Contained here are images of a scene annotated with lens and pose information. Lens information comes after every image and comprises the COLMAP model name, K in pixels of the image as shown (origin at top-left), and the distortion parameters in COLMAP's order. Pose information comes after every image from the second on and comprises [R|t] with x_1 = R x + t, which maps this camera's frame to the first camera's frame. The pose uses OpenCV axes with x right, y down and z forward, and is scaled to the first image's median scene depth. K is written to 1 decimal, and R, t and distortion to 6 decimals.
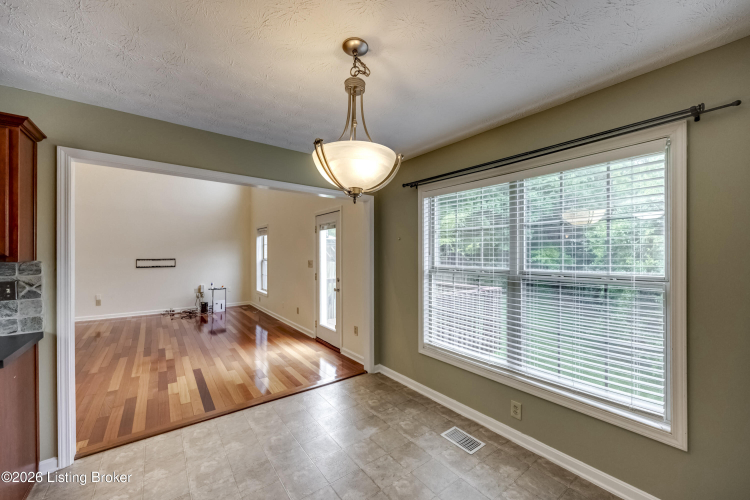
lens RADIAL K [[290.9, 0, 378.6], [0, 290.9, 259.4], [0, 0, 1]] dist [-0.000237, 0.000065]
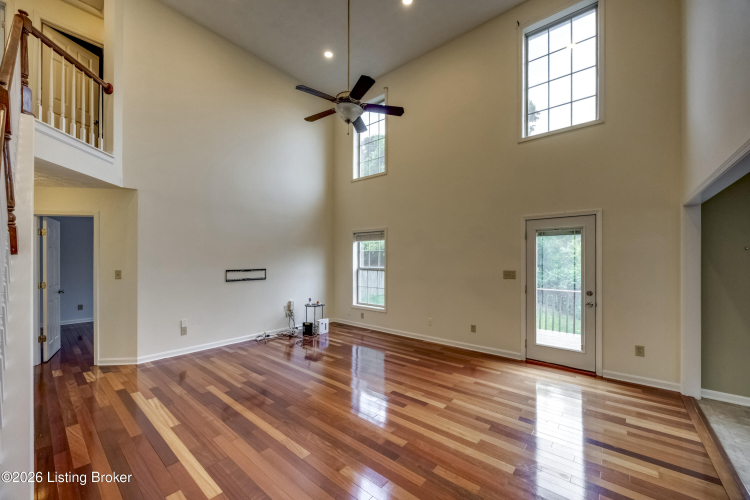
lens RADIAL K [[286.1, 0, 375.7], [0, 286.1, 262.5], [0, 0, 1]] dist [-0.008844, 0.000026]
pose [[0.976036, -0.002654, 0.217592, -1.052534], [0.005030, 0.999934, -0.010368, -0.017947], [-0.217550, 0.011214, 0.975985, 0.328052]]
